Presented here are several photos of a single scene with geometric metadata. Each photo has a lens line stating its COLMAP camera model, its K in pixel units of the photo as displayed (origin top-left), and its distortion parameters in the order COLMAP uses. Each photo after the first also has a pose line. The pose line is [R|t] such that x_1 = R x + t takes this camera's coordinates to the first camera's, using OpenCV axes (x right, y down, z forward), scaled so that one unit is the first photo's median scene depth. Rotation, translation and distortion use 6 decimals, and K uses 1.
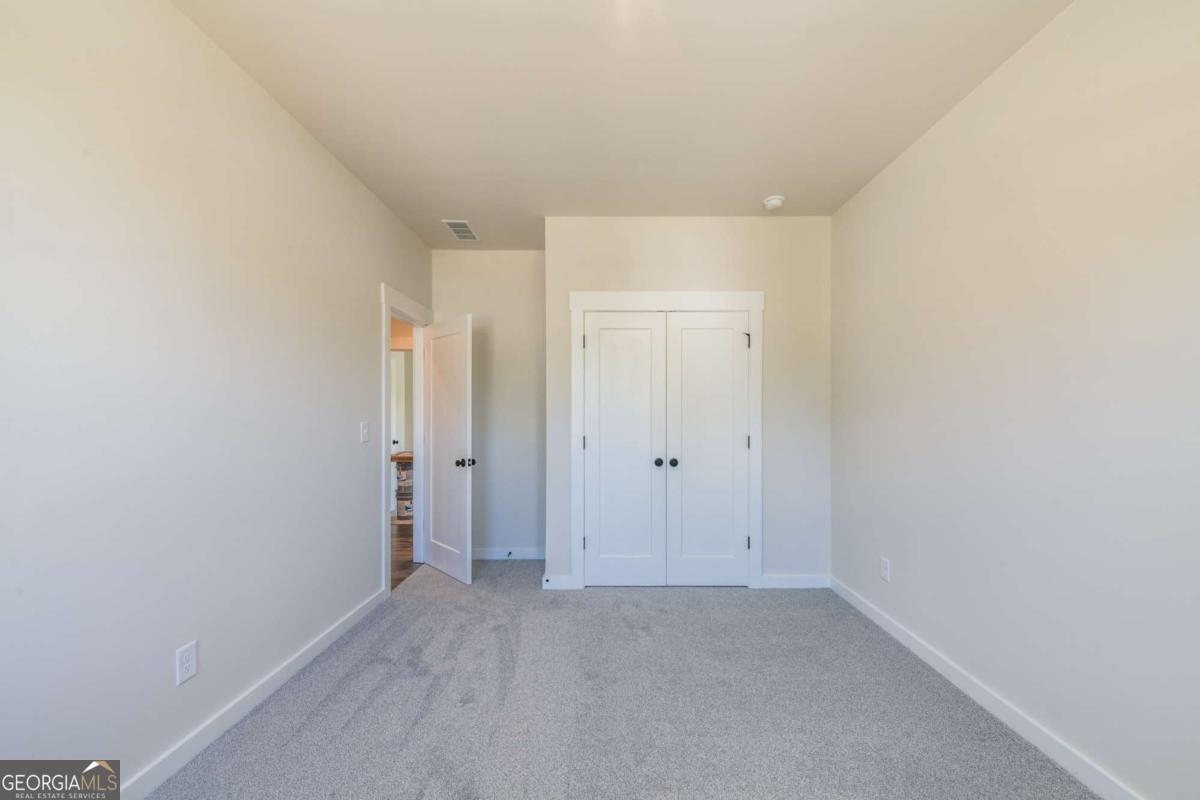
lens RADIAL K [[480.5, 0, 599.6], [0, 480.5, 394.4], [0, 0, 1]] dist [0.001155, 0.000054]
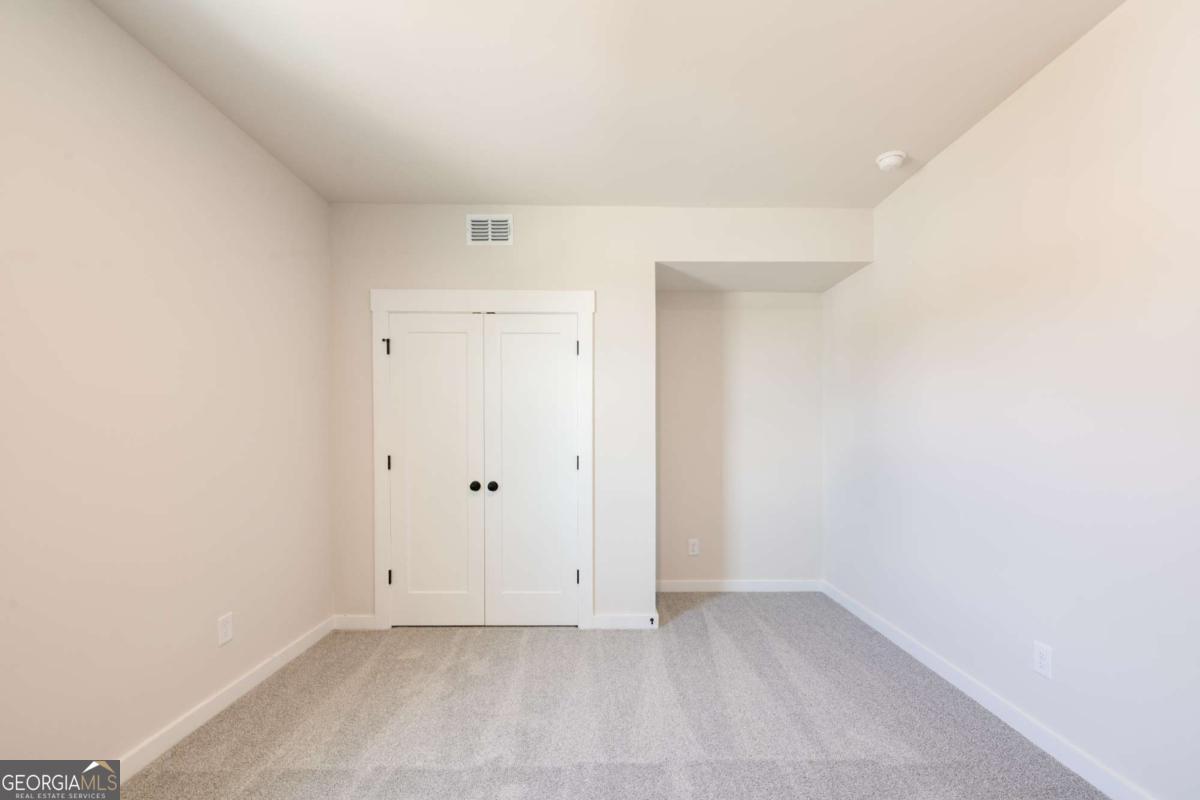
lens RADIAL K [[480.2, 0, 604.5], [0, 480.2, 409.7], [0, 0, 1]] dist [-0.000694, -0.000170]
pose [[0.999992, 0.003943, -0.000276, 0.355323], [-0.003935, 0.999694, 0.024431, -0.019457], [0.000373, -0.024430, 0.999701, 0.129867]]
